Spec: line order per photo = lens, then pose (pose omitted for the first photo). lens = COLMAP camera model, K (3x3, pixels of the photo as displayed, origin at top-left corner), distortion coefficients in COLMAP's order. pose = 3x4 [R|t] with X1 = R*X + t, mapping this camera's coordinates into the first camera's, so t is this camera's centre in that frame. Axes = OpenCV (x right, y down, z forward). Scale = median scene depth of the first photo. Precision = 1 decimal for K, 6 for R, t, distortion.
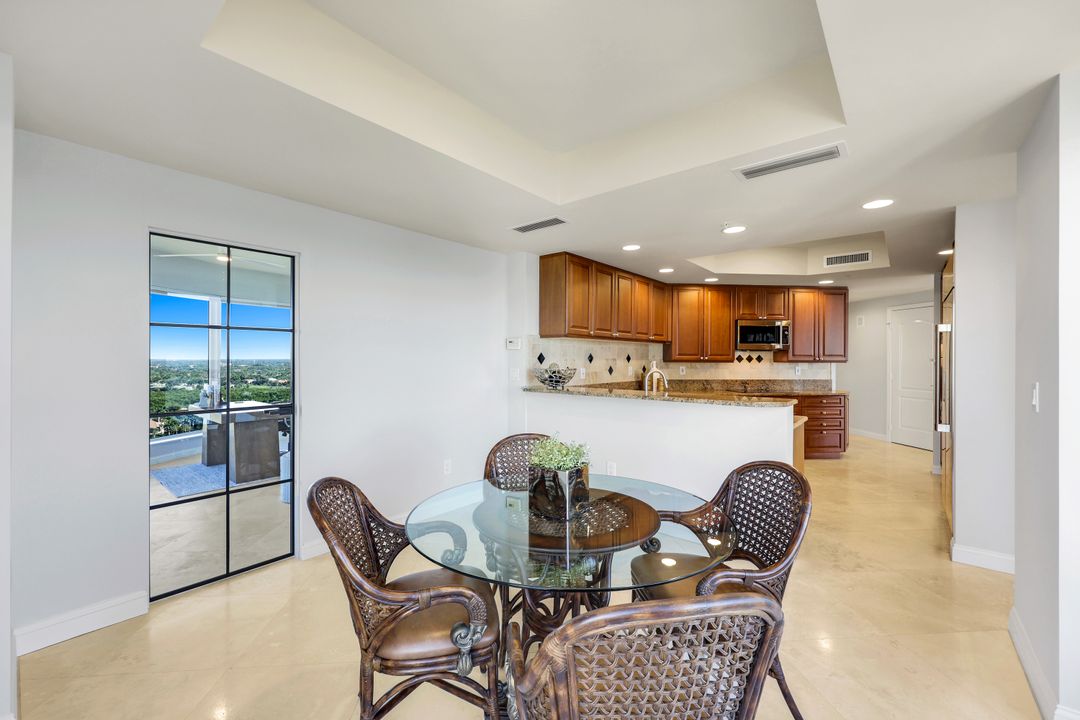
lens RADIAL K [[474.3, 0, 524.6], [0, 474.3, 353.2], [0, 0, 1]] dist [0.010863, 0.001438]
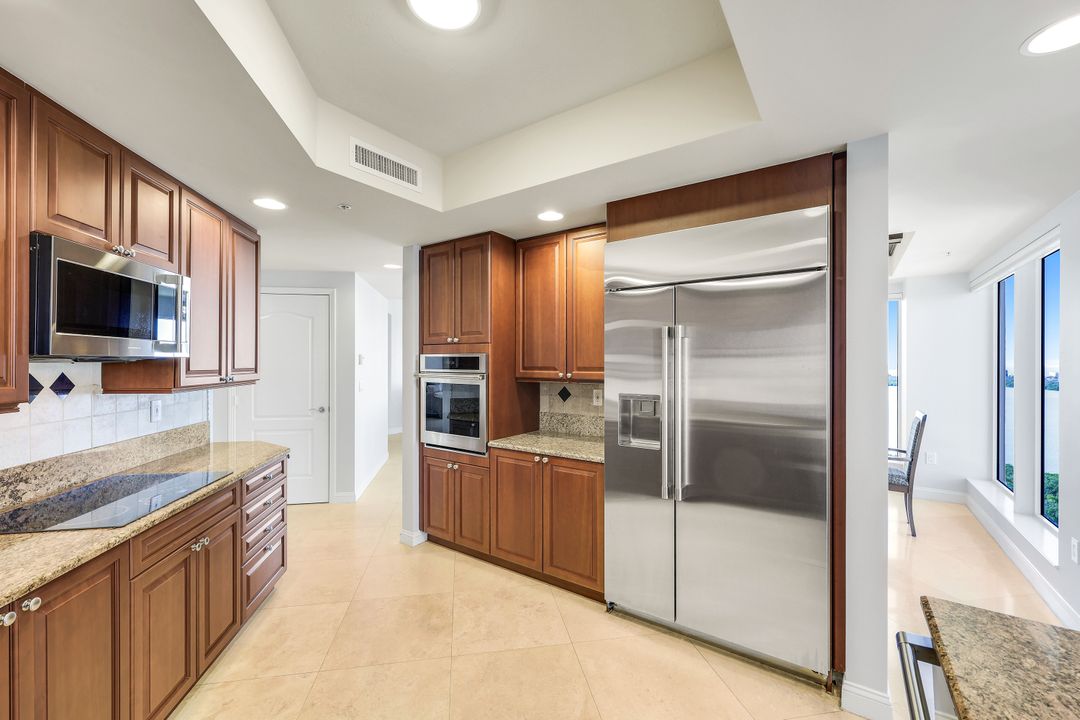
lens RADIAL K [[438.1, 0, 544.1], [0, 438.1, 361.2], [0, 0, 1]] dist [0.002300, -0.001210]
pose [[-0.076221, -0.006931, 0.997067, 0.200371], [-0.005709, 0.999962, 0.006515, -0.007837], [-0.997075, -0.005196, -0.076258, 0.747708]]
